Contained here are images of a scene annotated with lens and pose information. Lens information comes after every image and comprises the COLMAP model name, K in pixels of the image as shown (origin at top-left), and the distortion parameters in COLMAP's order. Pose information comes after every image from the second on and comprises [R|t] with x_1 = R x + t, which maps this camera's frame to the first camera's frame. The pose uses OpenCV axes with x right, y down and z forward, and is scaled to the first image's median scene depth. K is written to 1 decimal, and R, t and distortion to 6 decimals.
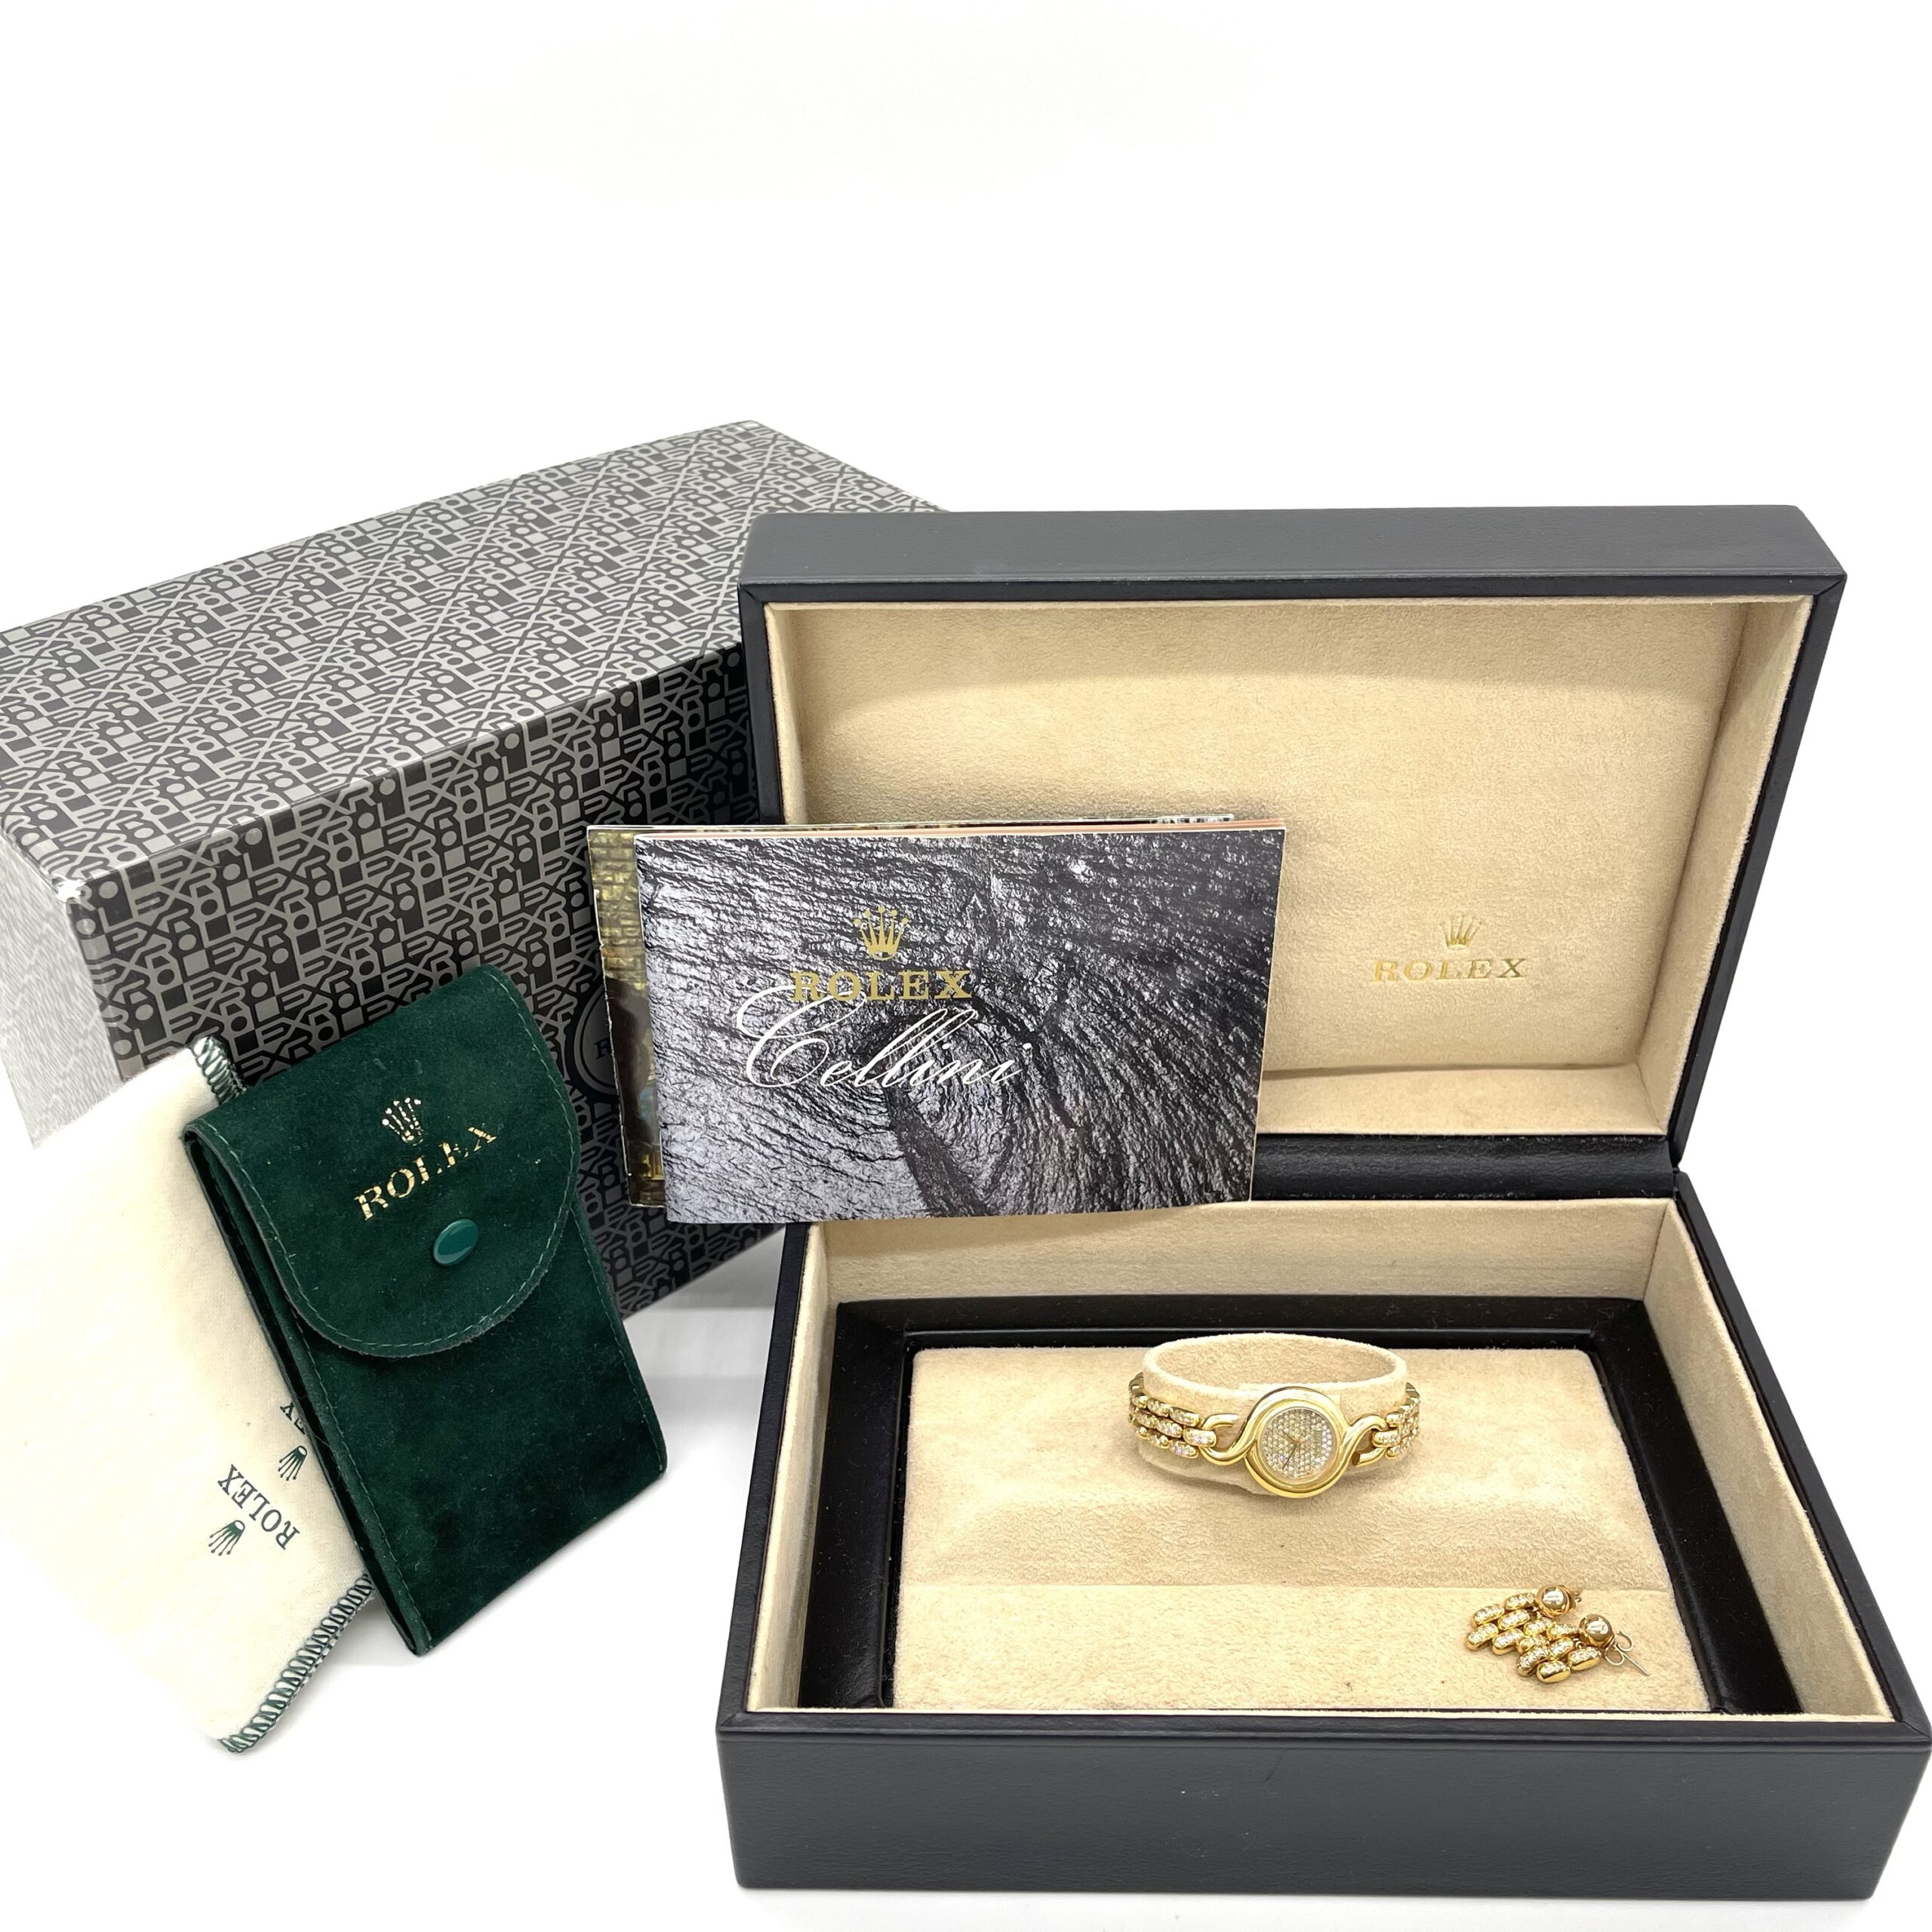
lens RADIAL K [[2147.5, 0, 966.0], [0, 2147.5, 966.0], [0, 0, 1]] dist [0.151287, -0.014610]
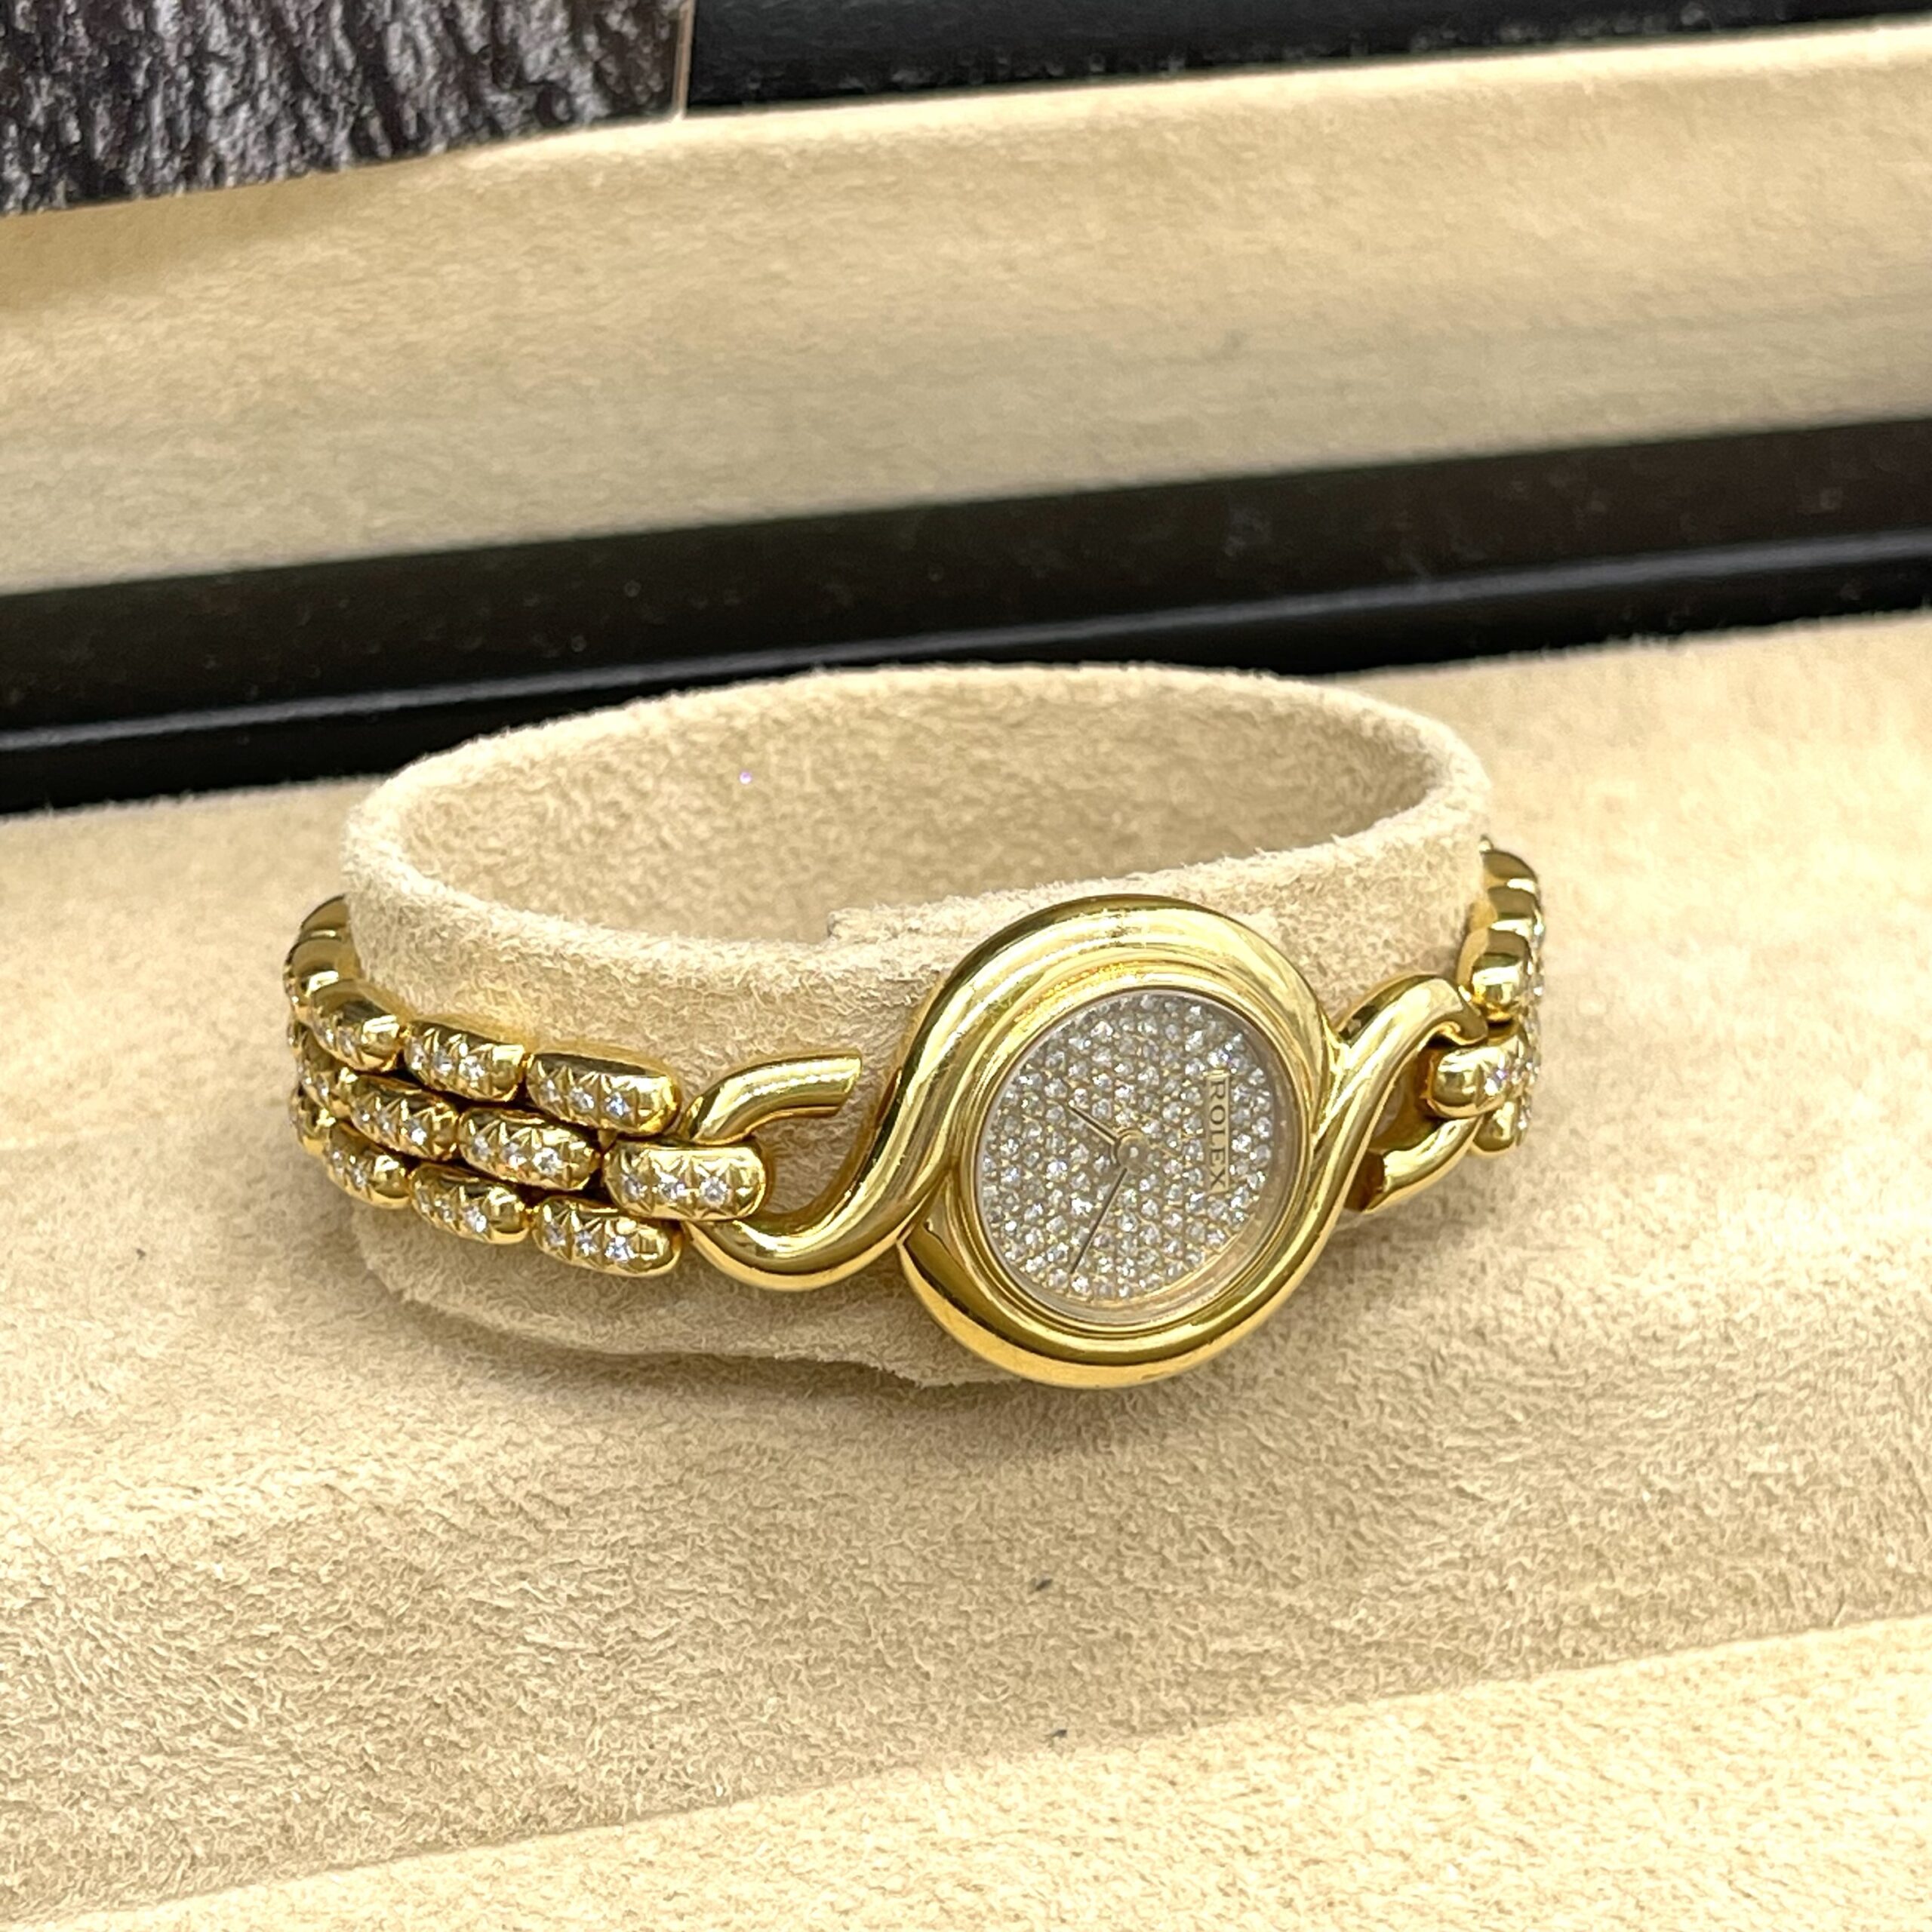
lens RADIAL K [[5268.9, 0, 966.0], [0, 5268.9, 966.0], [0, 0, 1]] dist [0.107594, -0.377467]
pose [[0.951712, -0.110810, 0.286295, -0.010515], [0.046478, 0.973843, 0.222420, 0.076841], [-0.303452, -0.198373, 0.931968, 0.472005]]
